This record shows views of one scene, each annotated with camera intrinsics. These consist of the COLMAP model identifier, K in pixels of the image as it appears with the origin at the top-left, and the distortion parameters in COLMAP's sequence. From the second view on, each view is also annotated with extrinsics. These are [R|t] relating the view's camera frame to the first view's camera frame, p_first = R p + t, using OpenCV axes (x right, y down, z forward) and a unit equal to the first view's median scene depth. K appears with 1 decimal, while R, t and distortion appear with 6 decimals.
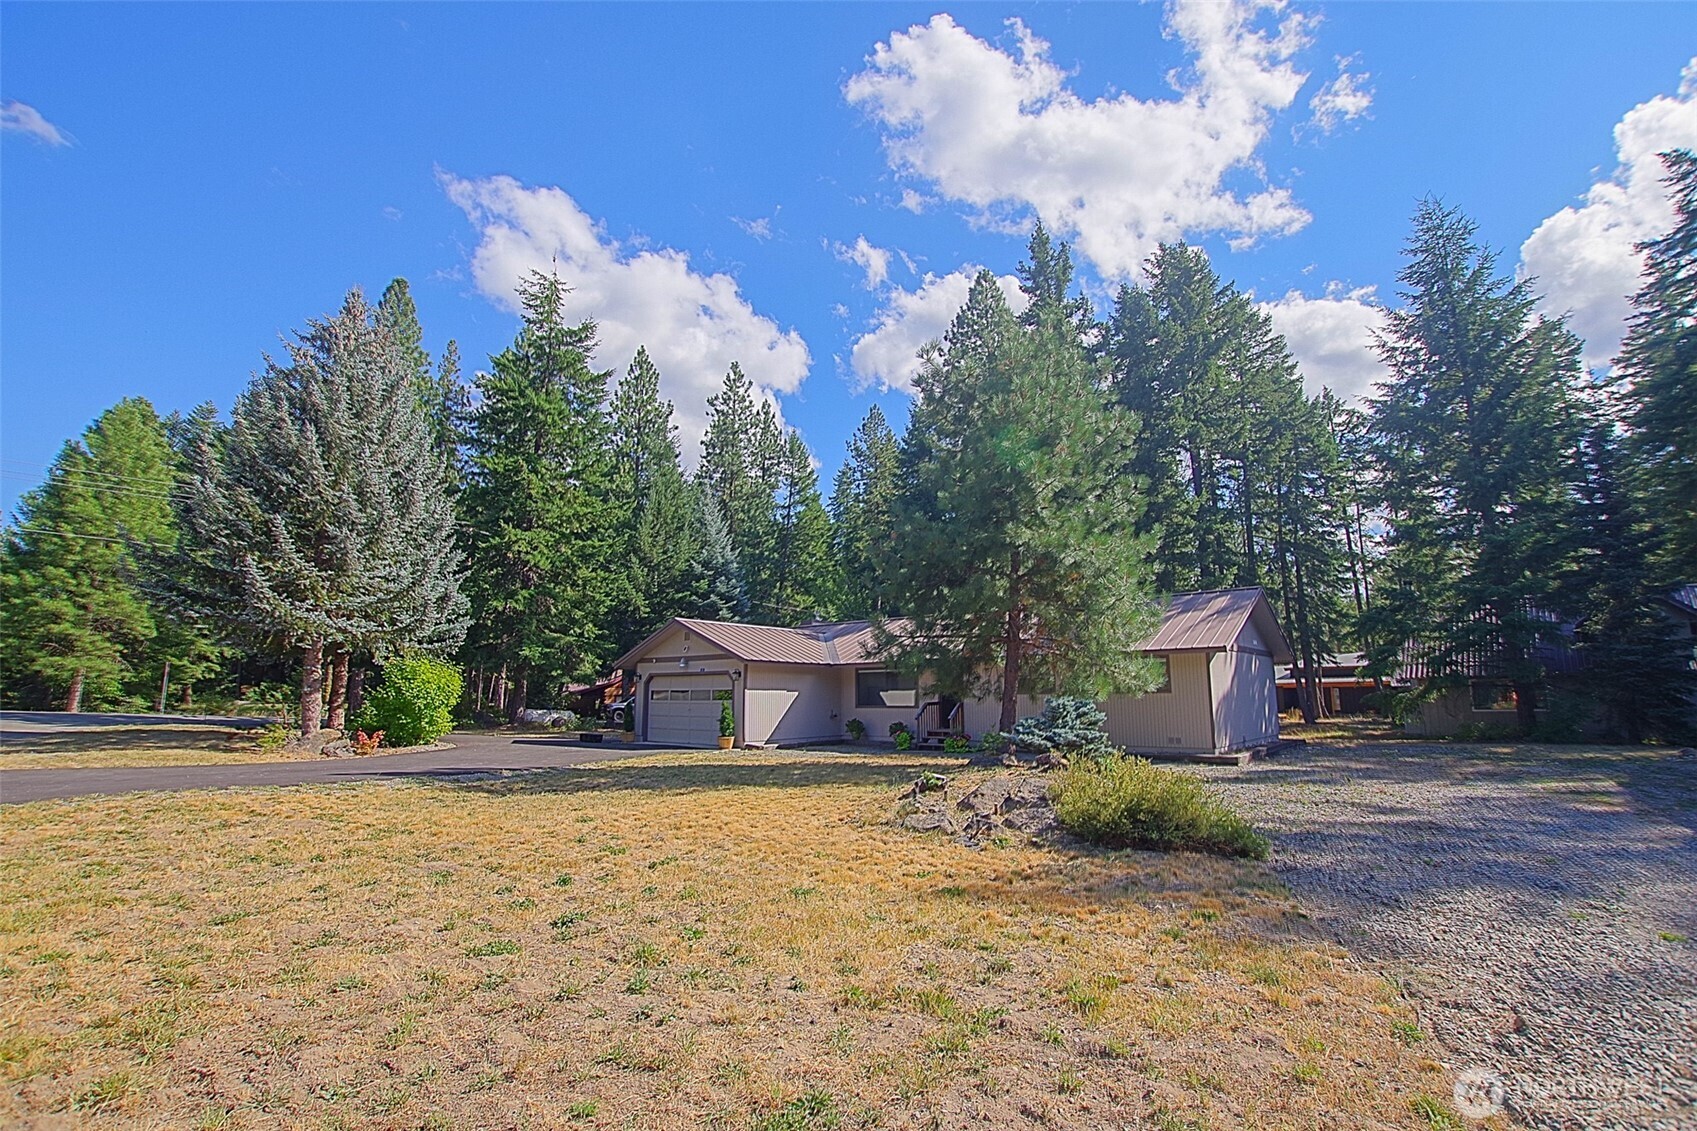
lens RADIAL K [[734.0, 0, 849.6], [0, 734.0, 569.4], [0, 0, 1]] dist [-0.002589, -0.015158]
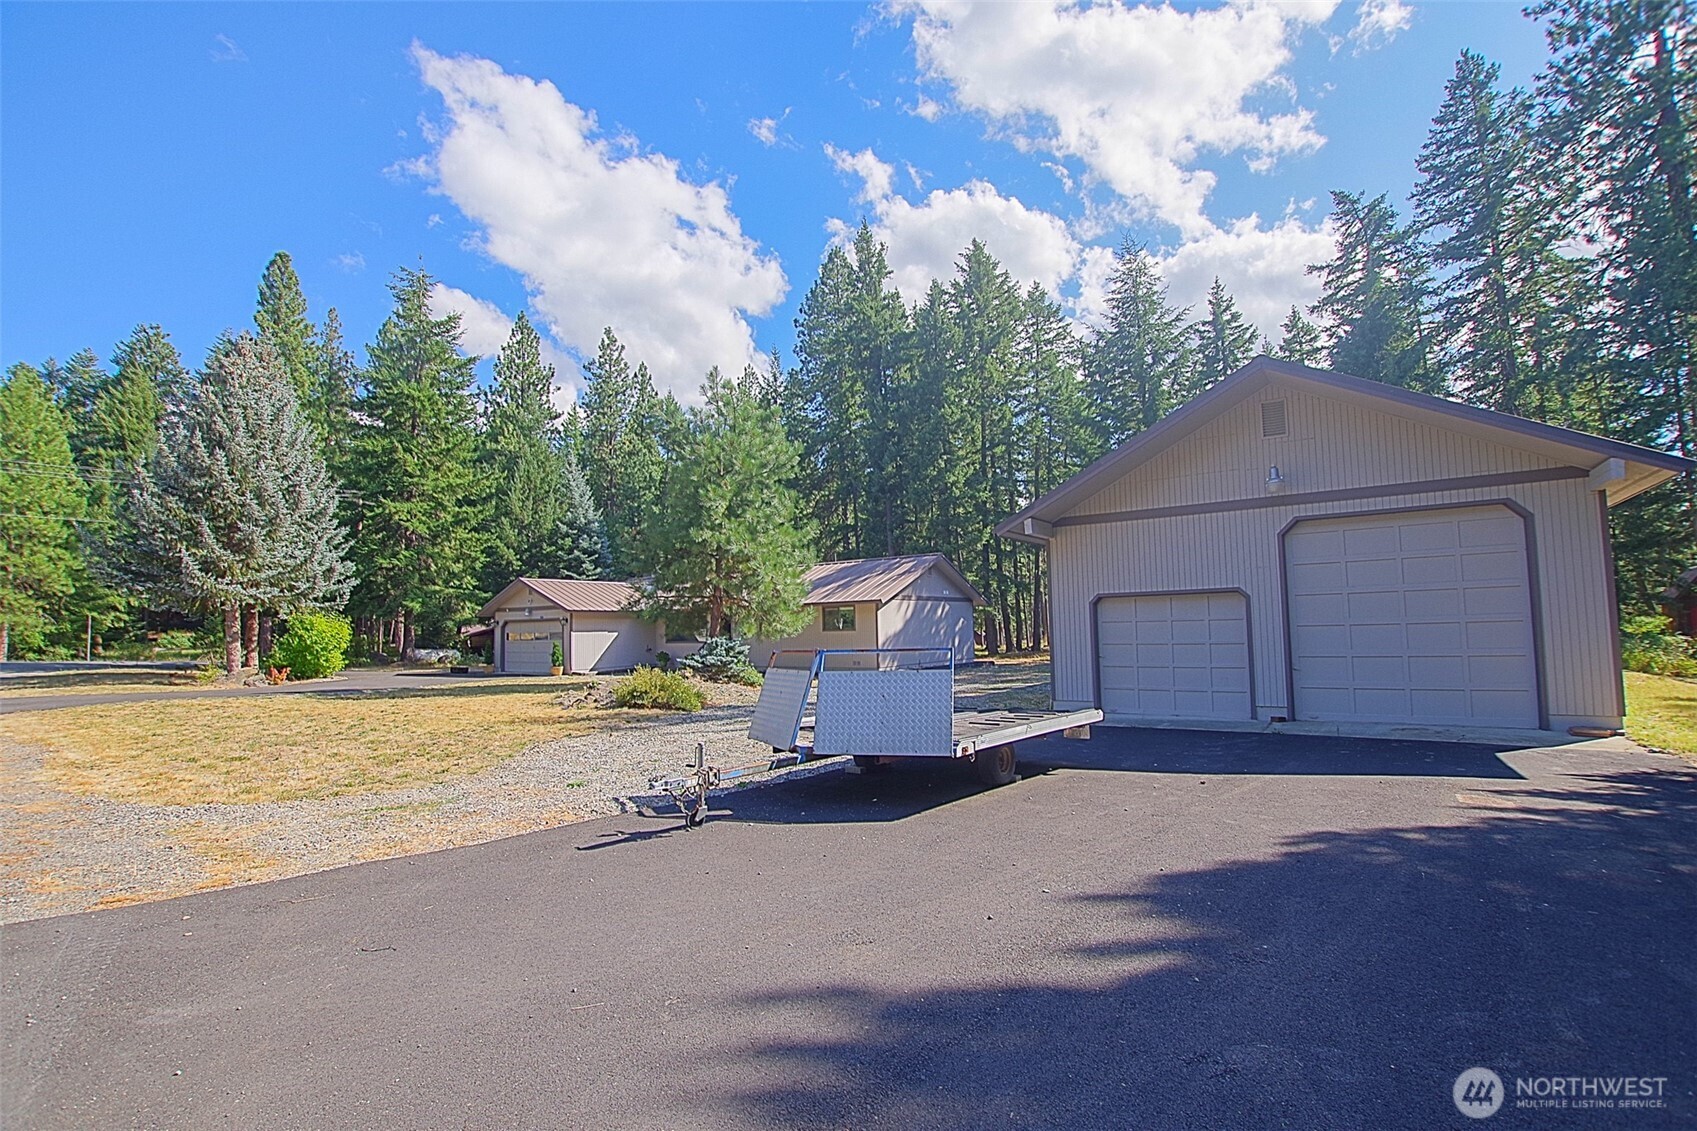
lens RADIAL K [[757.1, 0, 856.3], [0, 757.1, 570.5], [0, 0, 1]] dist [-0.022193, 0.000076]
pose [[0.996513, -0.012512, 0.082489, 0.236069], [0.004656, 0.995490, 0.094748, -0.067437], [-0.083302, -0.094034, 0.992078, -0.355663]]
